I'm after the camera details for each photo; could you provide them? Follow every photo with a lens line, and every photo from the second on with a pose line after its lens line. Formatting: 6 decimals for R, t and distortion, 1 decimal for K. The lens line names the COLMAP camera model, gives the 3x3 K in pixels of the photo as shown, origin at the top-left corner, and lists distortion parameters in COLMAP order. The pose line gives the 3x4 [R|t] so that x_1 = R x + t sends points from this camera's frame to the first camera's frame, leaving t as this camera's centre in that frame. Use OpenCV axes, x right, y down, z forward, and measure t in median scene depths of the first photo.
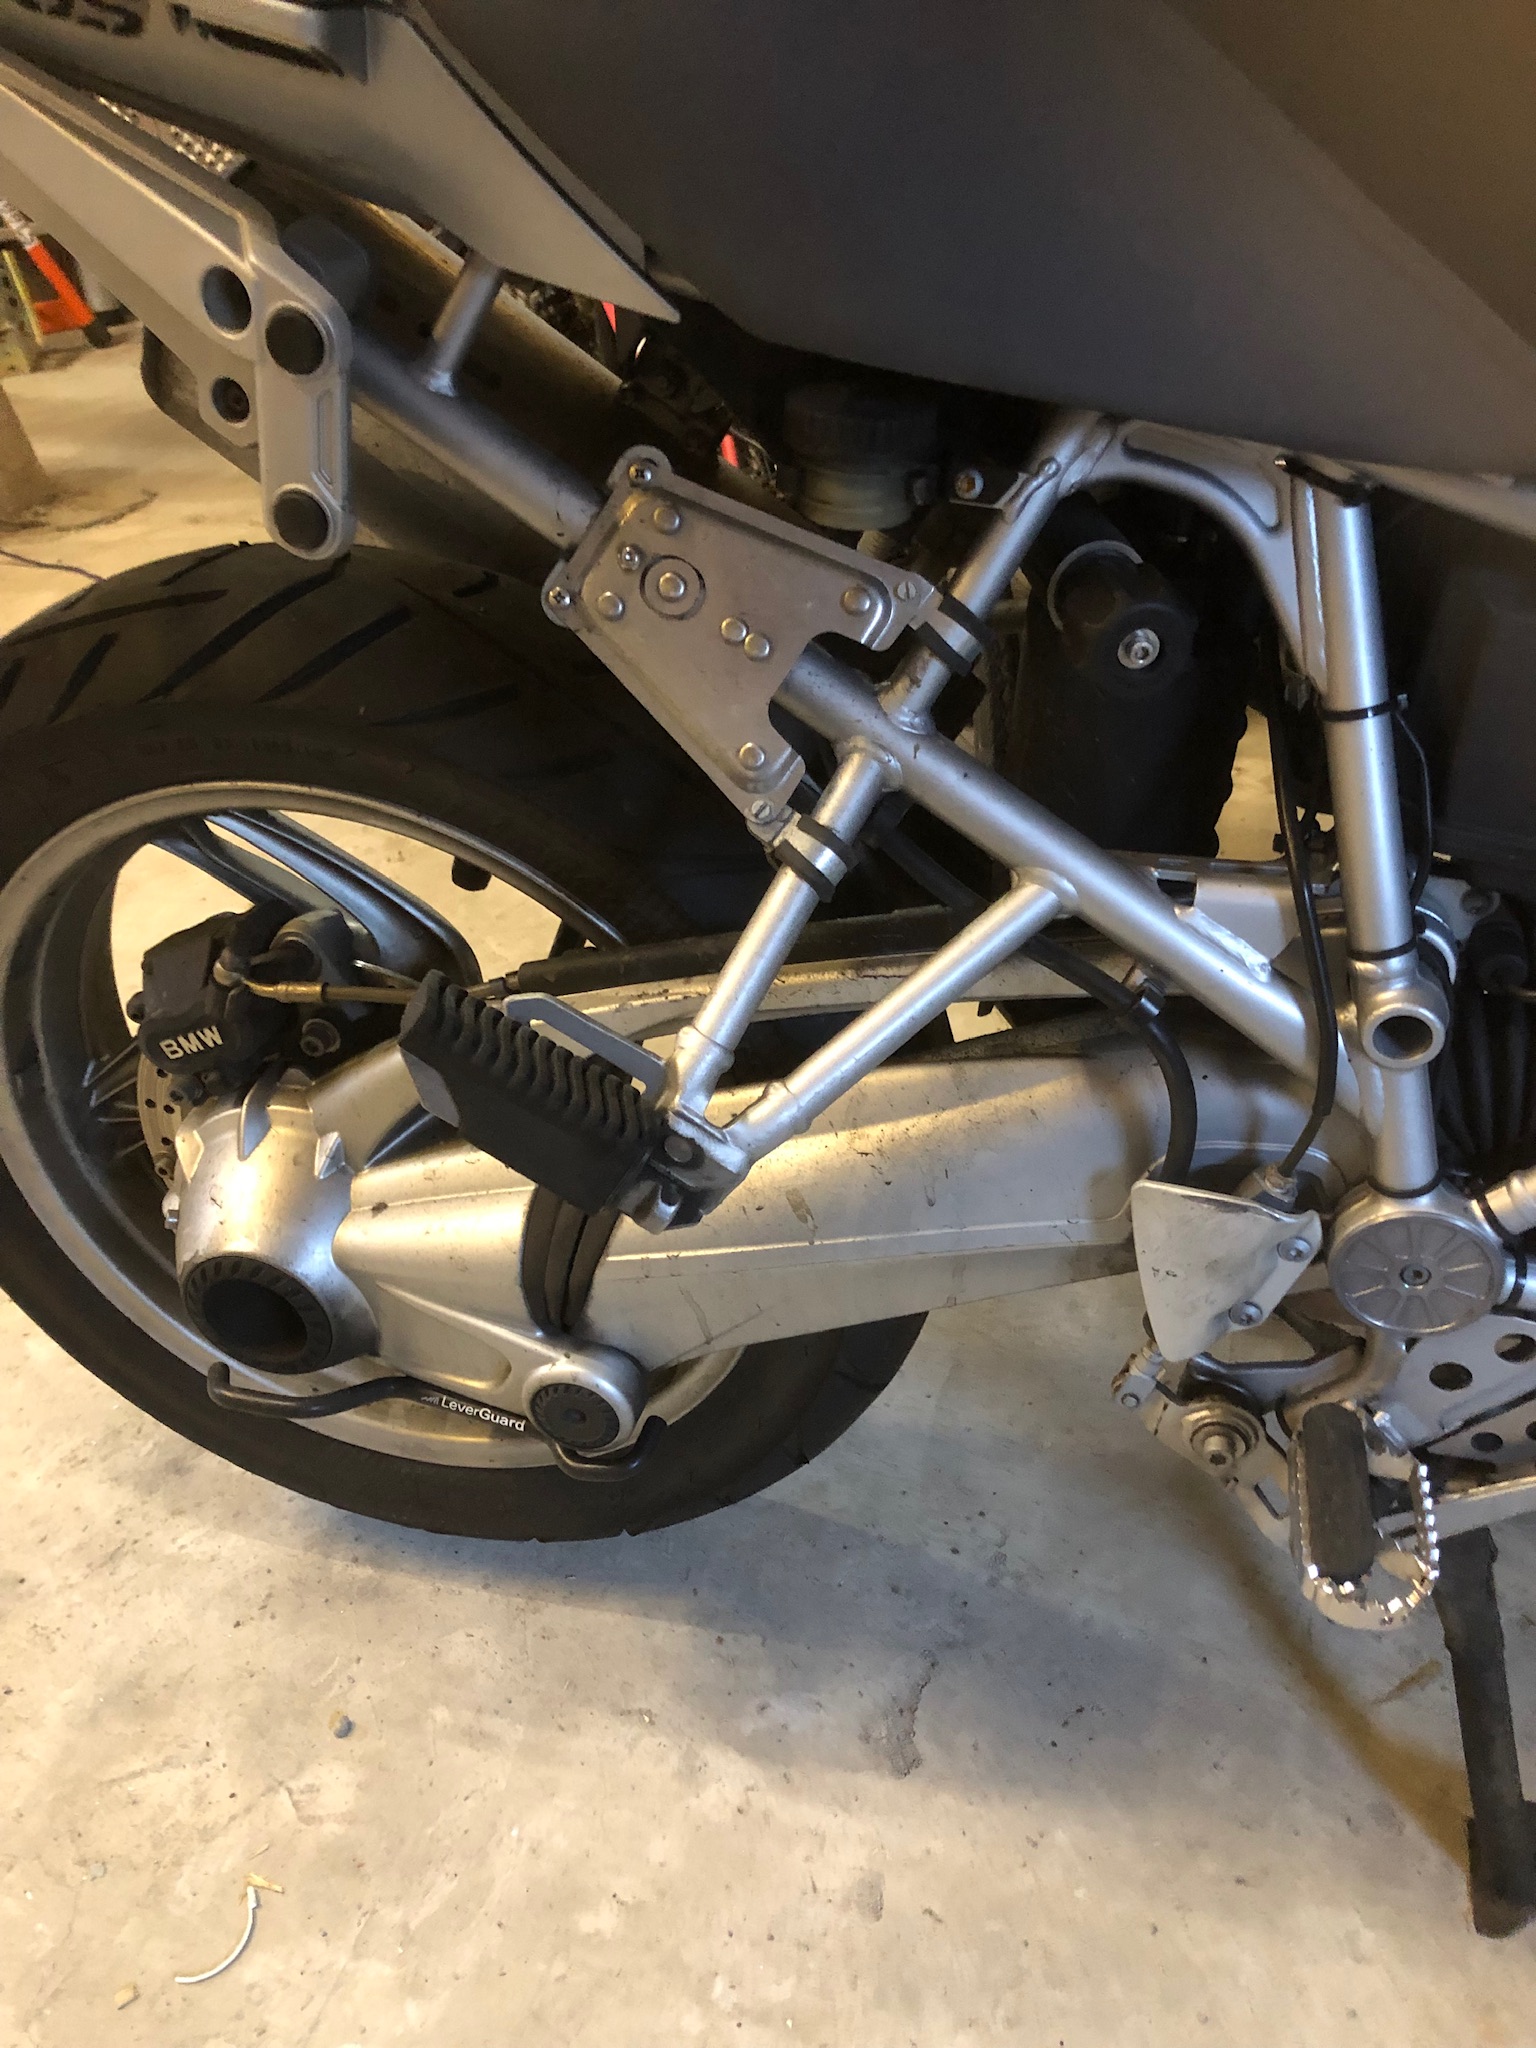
lens RADIAL K [[1647.7, 0, 768.0], [0, 1647.7, 1024.0], [0, 0, 1]] dist [0.006286, 0.003637]
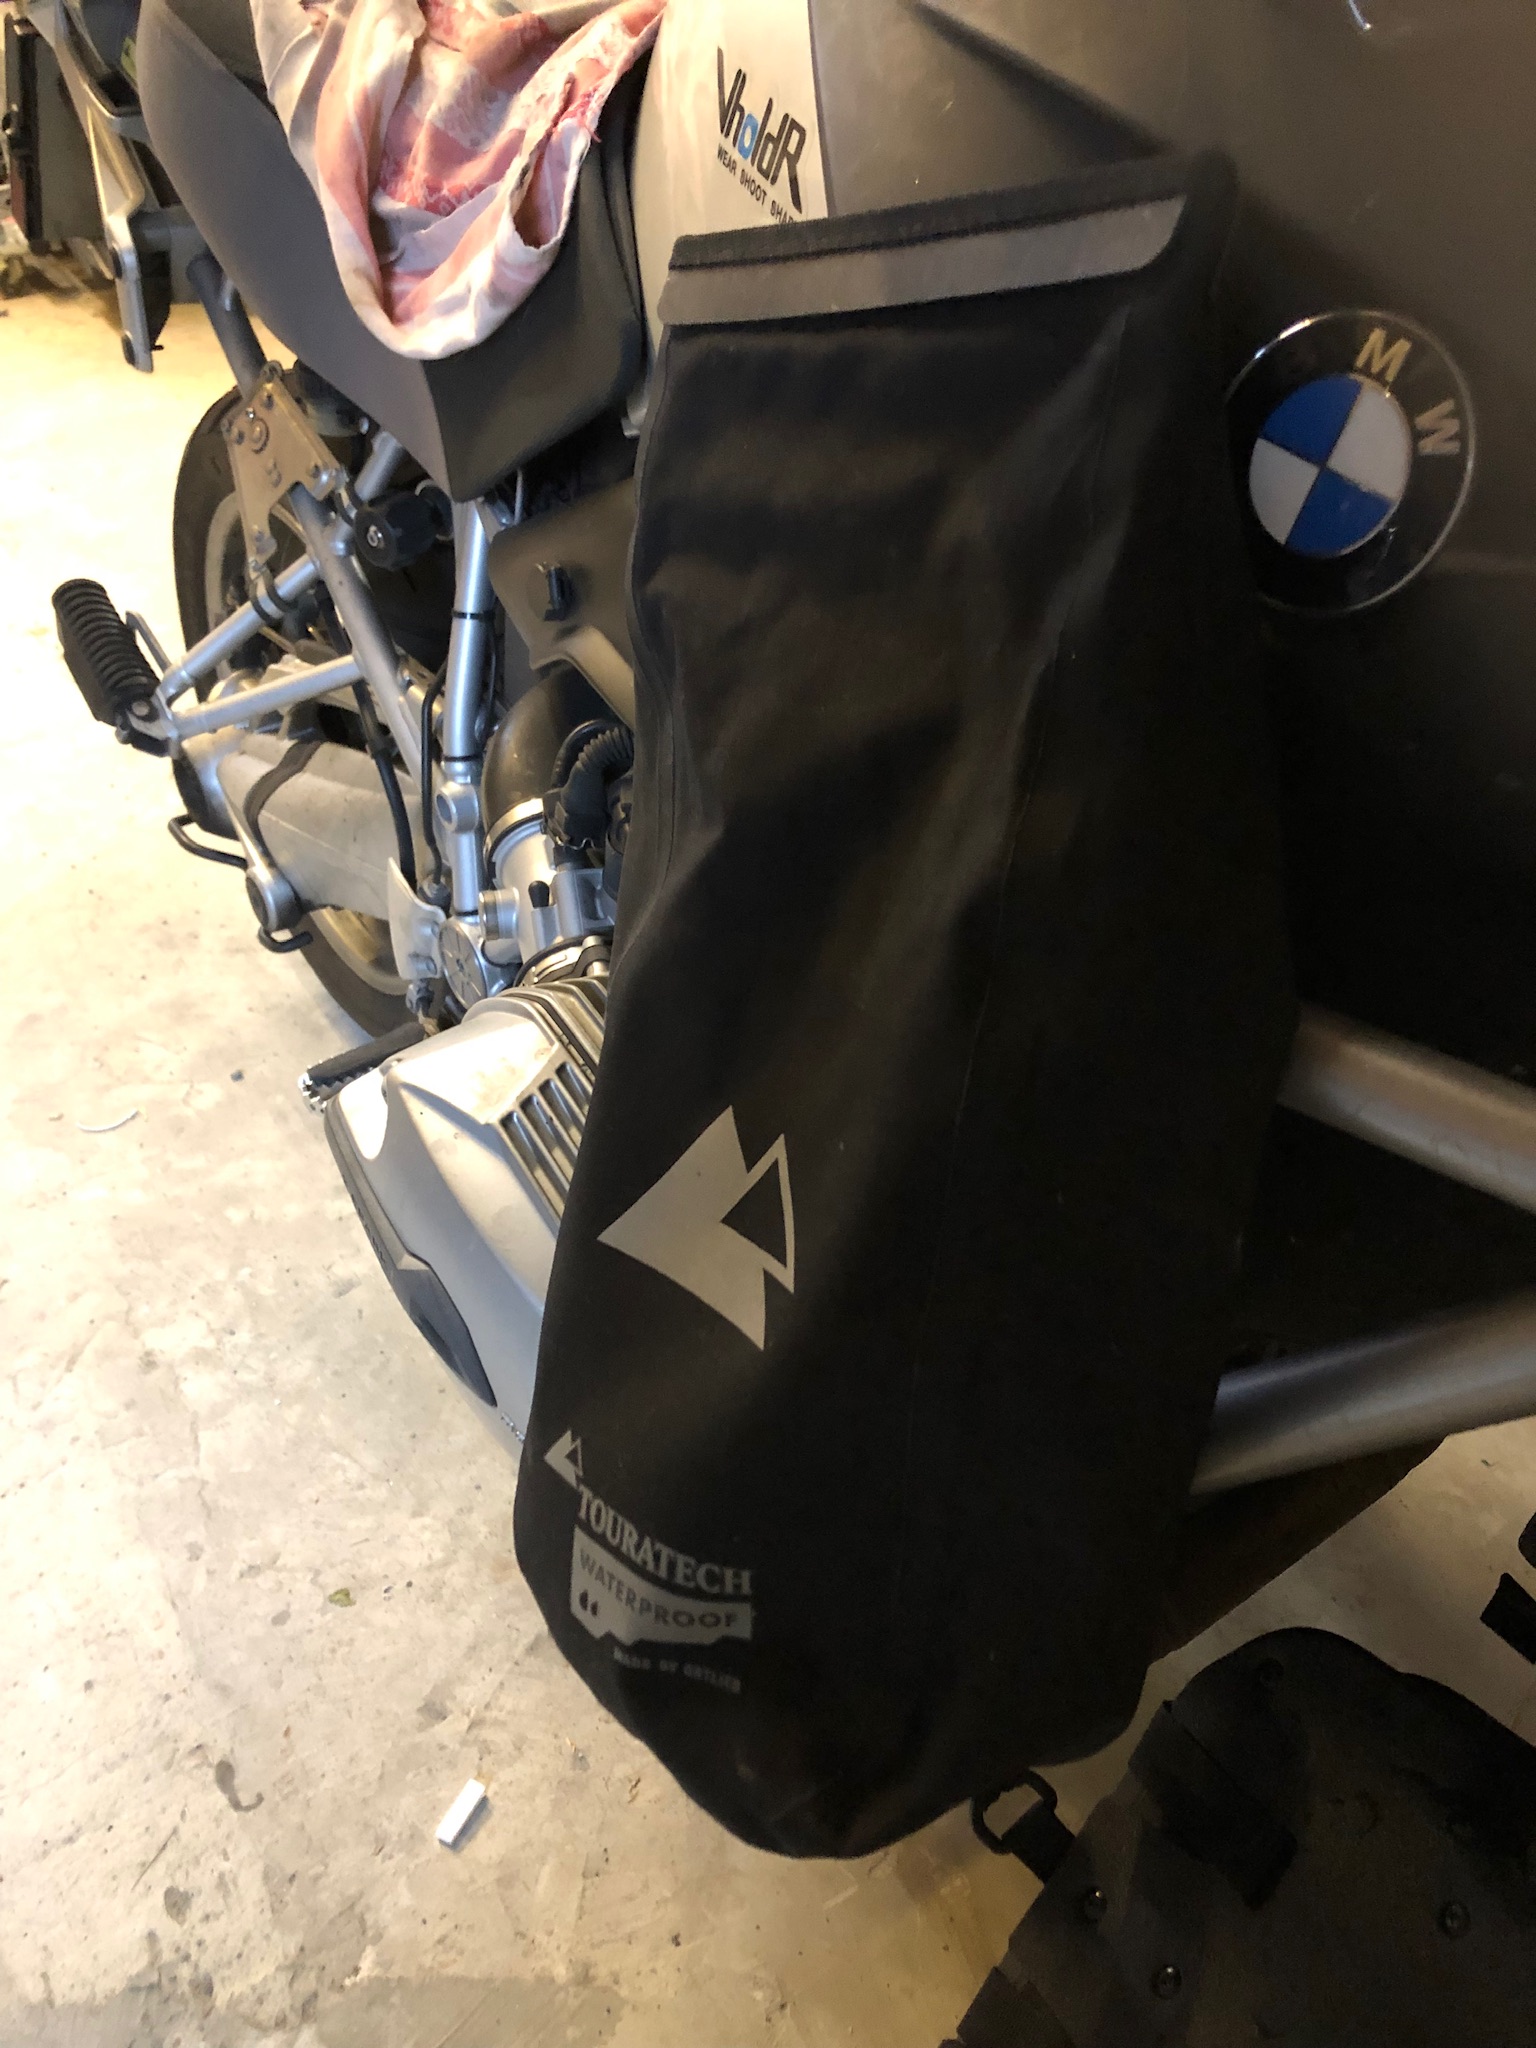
lens RADIAL K [[1647.7, 0, 768.0], [0, 1647.7, 1024.0], [0, 0, 1]] dist [0.006286, 0.003637]
pose [[0.759211, 0.445079, -0.474872, 1.025679], [-0.410009, 0.893712, 0.182132, -0.160081], [0.505461, 0.056425, 0.861002, -0.184426]]
